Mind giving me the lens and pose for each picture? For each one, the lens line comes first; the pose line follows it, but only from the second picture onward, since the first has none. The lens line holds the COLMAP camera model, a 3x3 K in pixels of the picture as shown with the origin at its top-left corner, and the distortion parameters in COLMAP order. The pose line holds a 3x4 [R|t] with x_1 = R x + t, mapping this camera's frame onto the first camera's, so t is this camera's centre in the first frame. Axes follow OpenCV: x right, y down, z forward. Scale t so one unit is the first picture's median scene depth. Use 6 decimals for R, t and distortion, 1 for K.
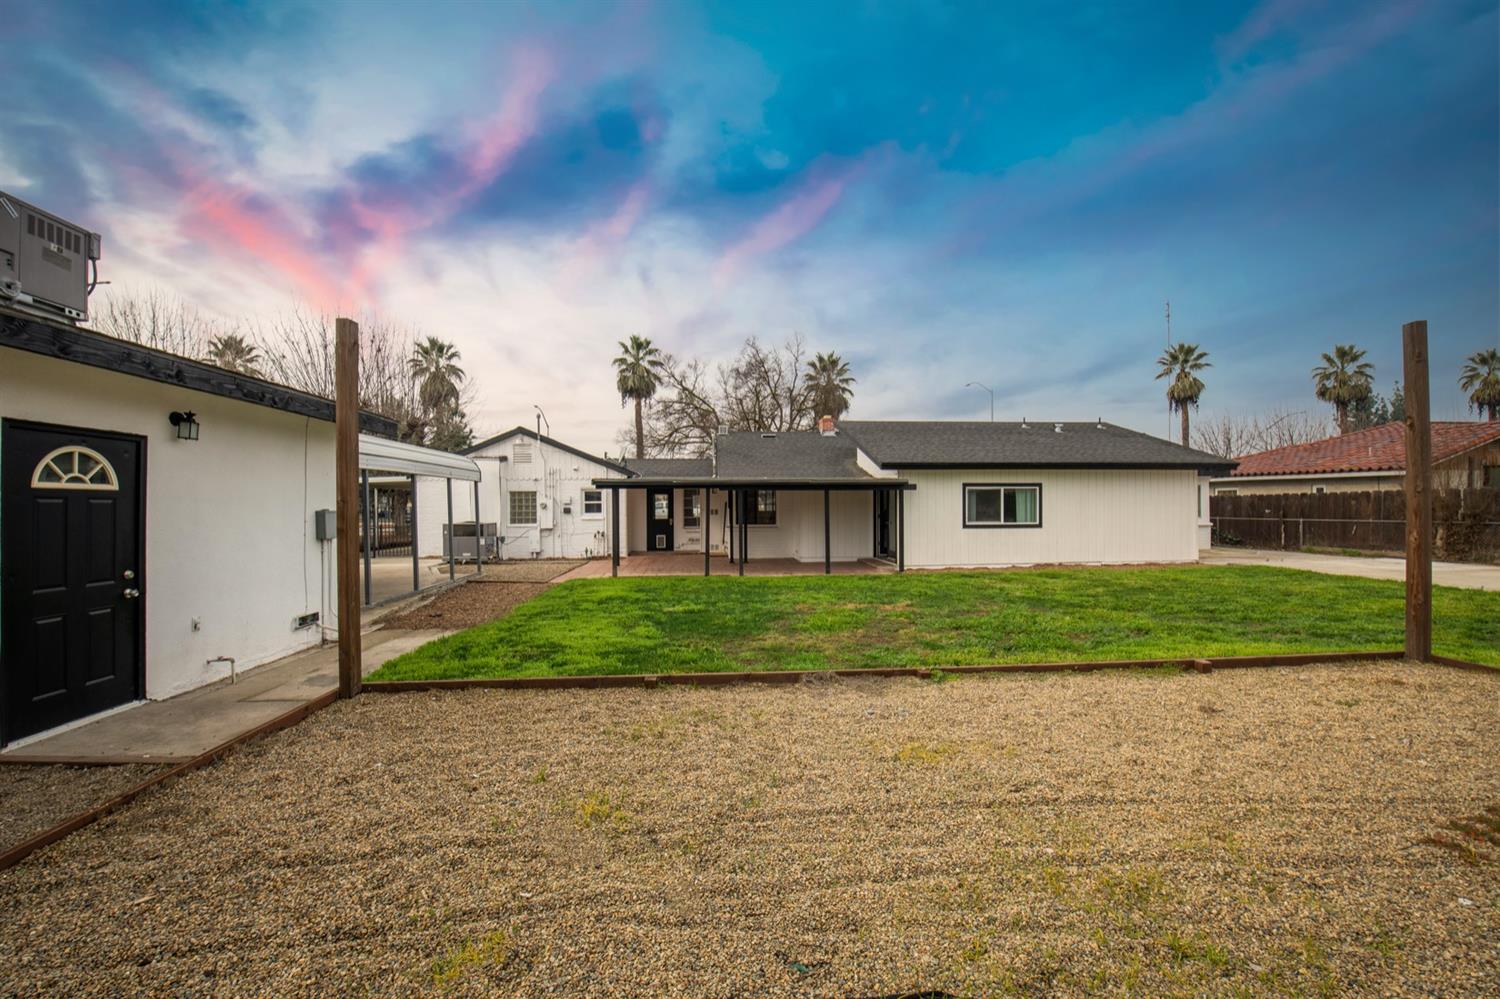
lens RADIAL K [[597.1, 0, 754.2], [0, 597.1, 505.1], [0, 0, 1]] dist [-0.011686, -0.003289]
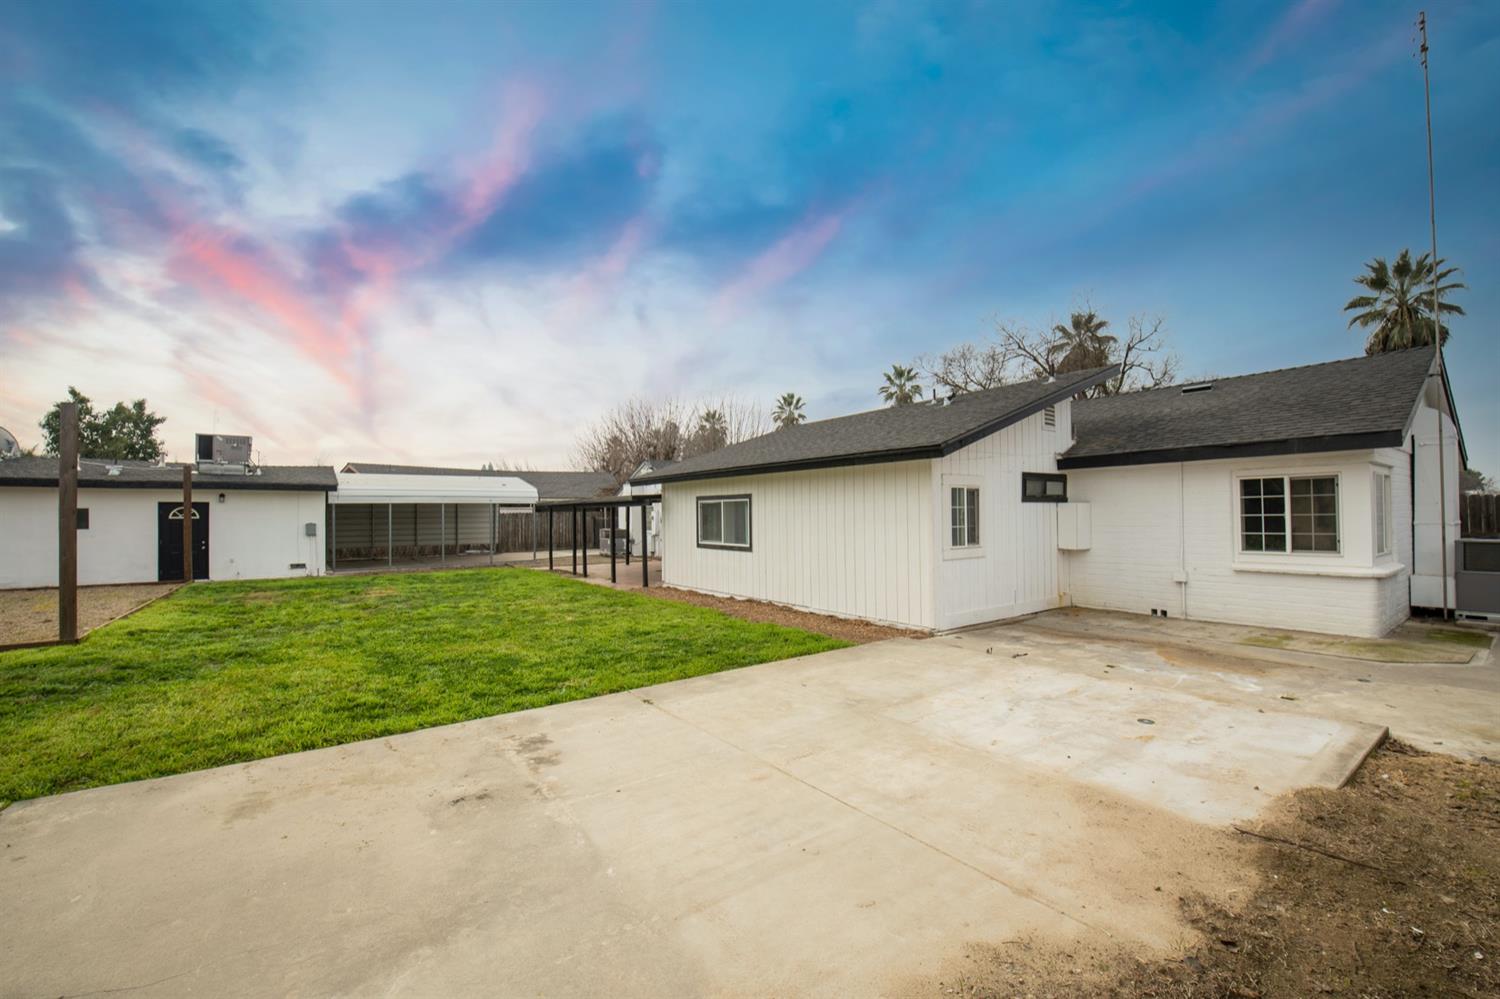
lens RADIAL K [[607.9, 0, 750.0], [0, 607.9, 499.5], [0, 0, 1]] dist [-0.010787, -0.003838]
pose [[0.530061, -0.020037, -0.847723, 1.147194], [0.006847, 0.999789, -0.019350, -0.014309], [0.847932, 0.004452, 0.530086, 0.578770]]
